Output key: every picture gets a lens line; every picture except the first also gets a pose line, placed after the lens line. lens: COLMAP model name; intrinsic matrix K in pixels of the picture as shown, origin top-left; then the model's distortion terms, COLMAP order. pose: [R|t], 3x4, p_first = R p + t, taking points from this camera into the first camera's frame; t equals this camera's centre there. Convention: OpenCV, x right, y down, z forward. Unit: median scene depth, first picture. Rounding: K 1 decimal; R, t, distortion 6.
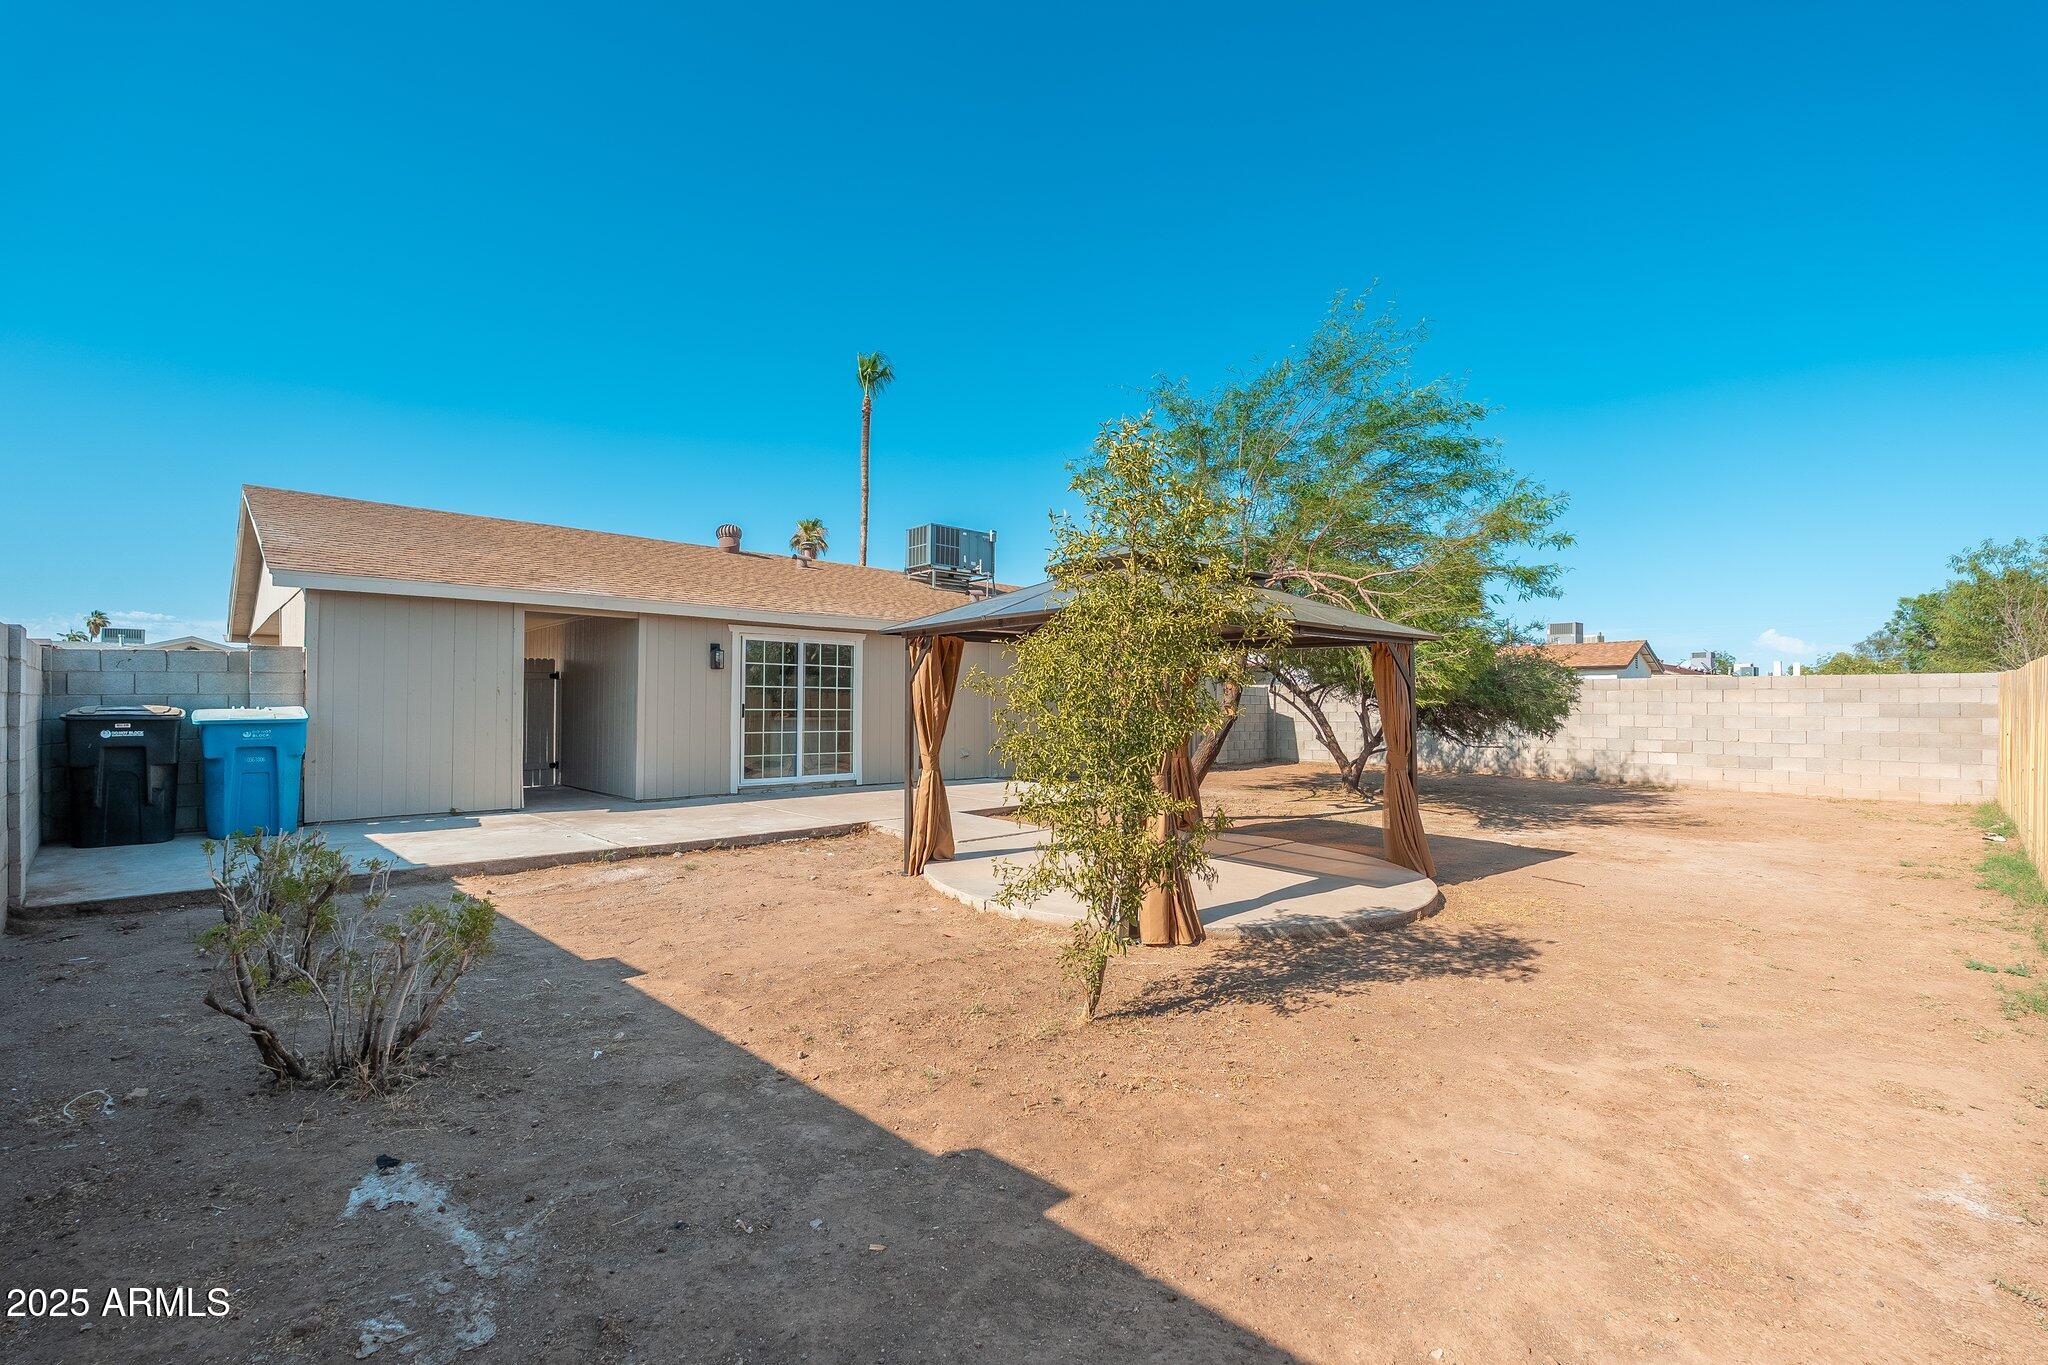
lens RADIAL K [[908.1, 0, 1011.8], [0, 908.1, 695.2], [0, 0, 1]] dist [-0.003877, -0.000290]
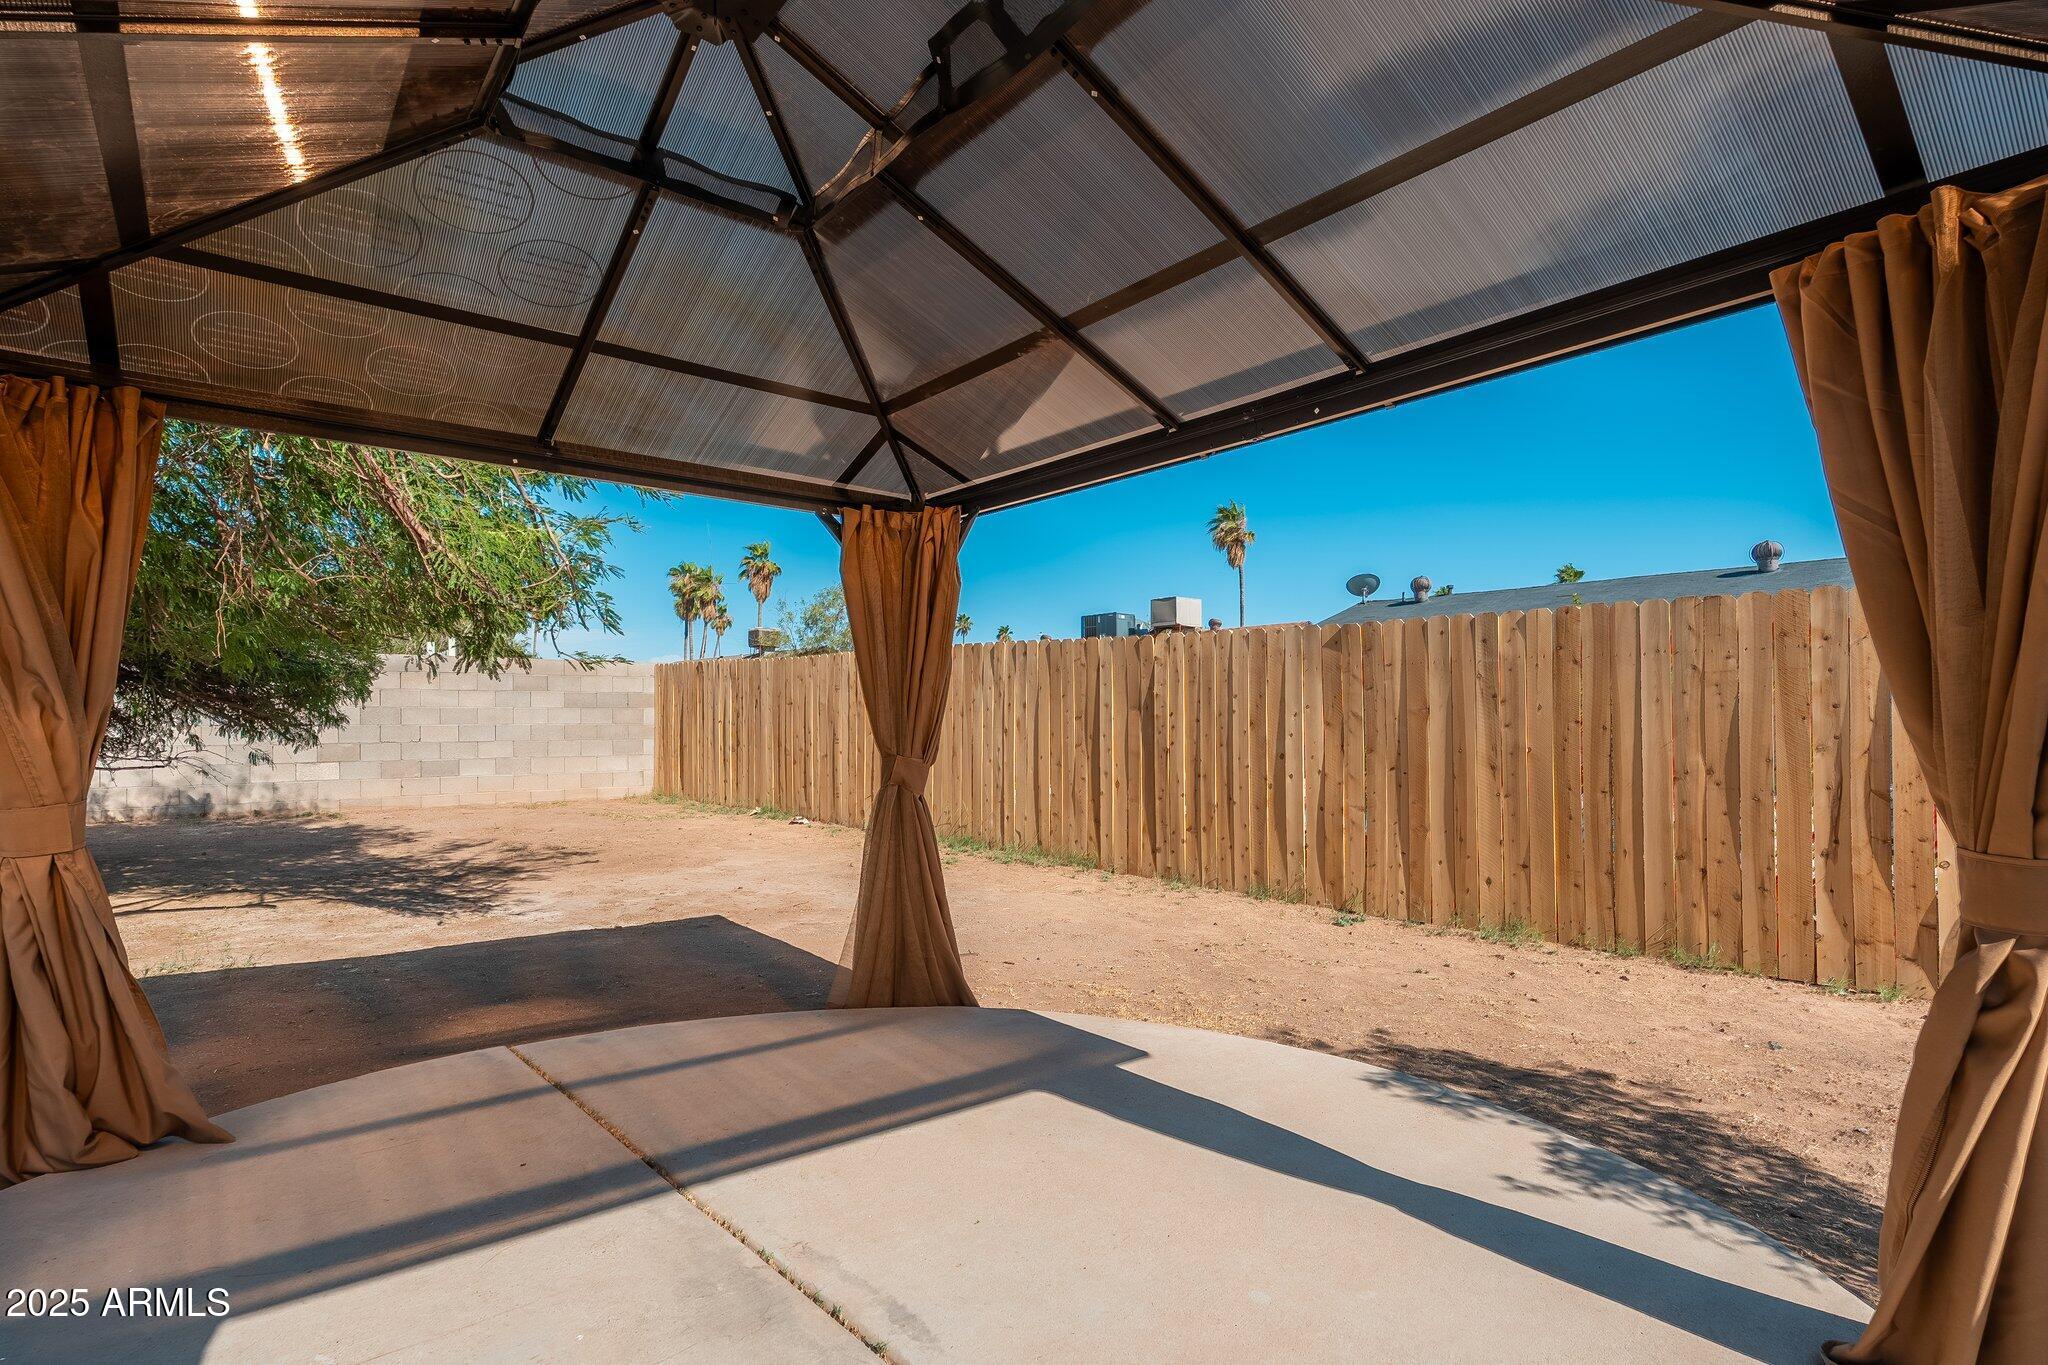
lens RADIAL K [[1037.8, 0, 1018.7], [0, 1037.8, 699.1], [0, 0, 1]] dist [0.005791, 0.000602]
pose [[0.014857, 0.007672, 0.999860, -0.060867], [-0.006436, 0.999951, -0.007577, 0.021346], [-0.999869, -0.006322, 0.014906, 0.556865]]
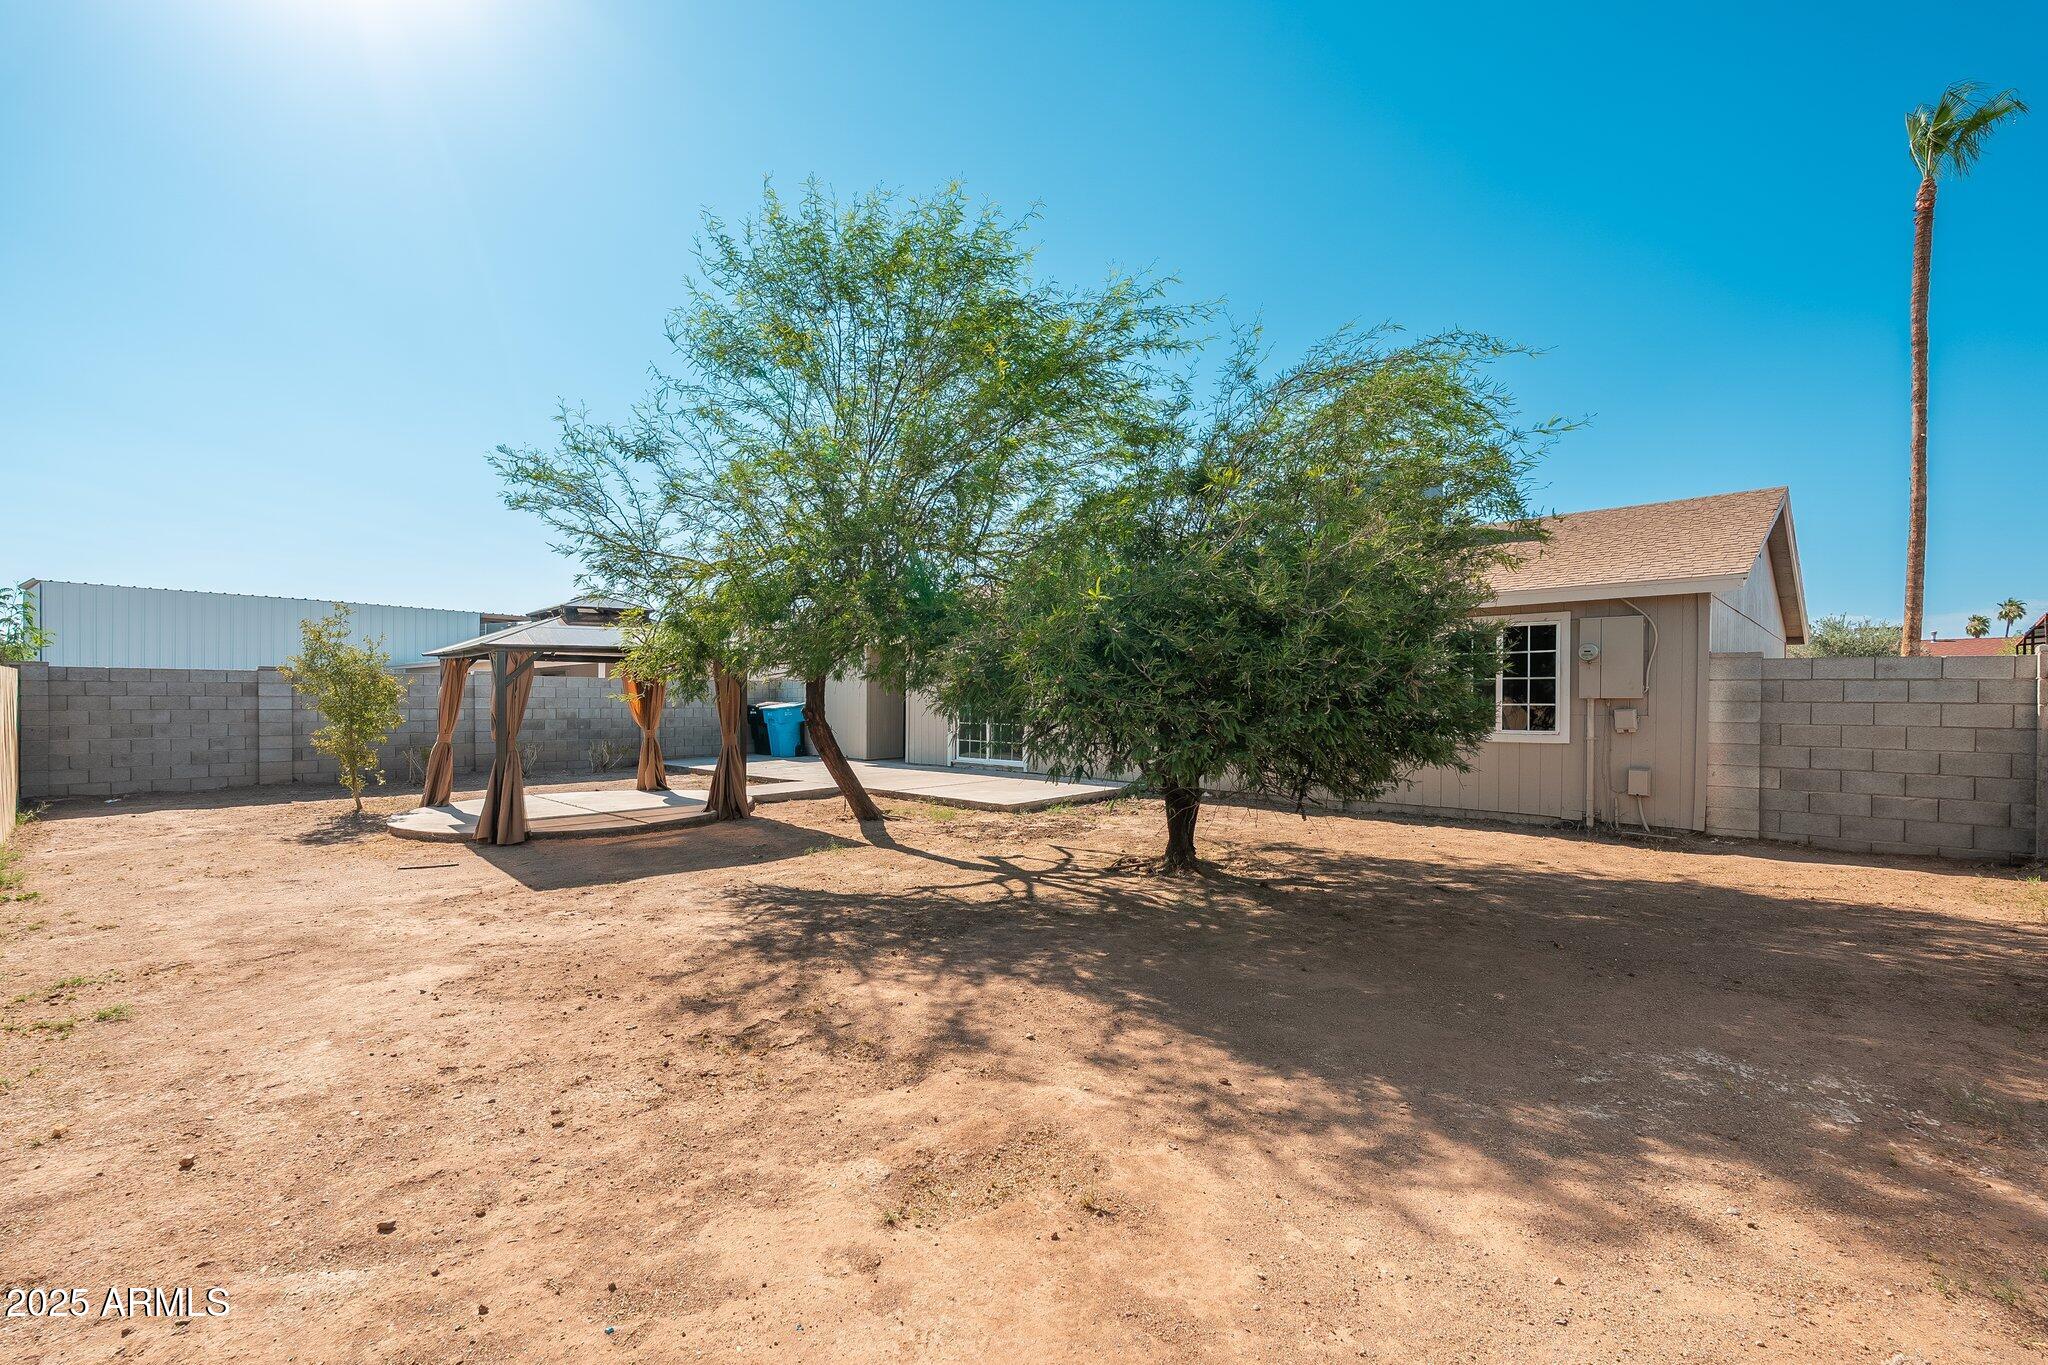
lens RADIAL K [[908.1, 0, 1014.4], [0, 908.1, 694.3], [0, 0, 1]] dist [-0.003877, -0.000290]
pose [[0.040925, -0.010538, -0.999107, 1.006752], [0.007084, 0.999922, -0.010256, 0.012669], [0.999137, -0.006658, 0.040996, 0.968597]]
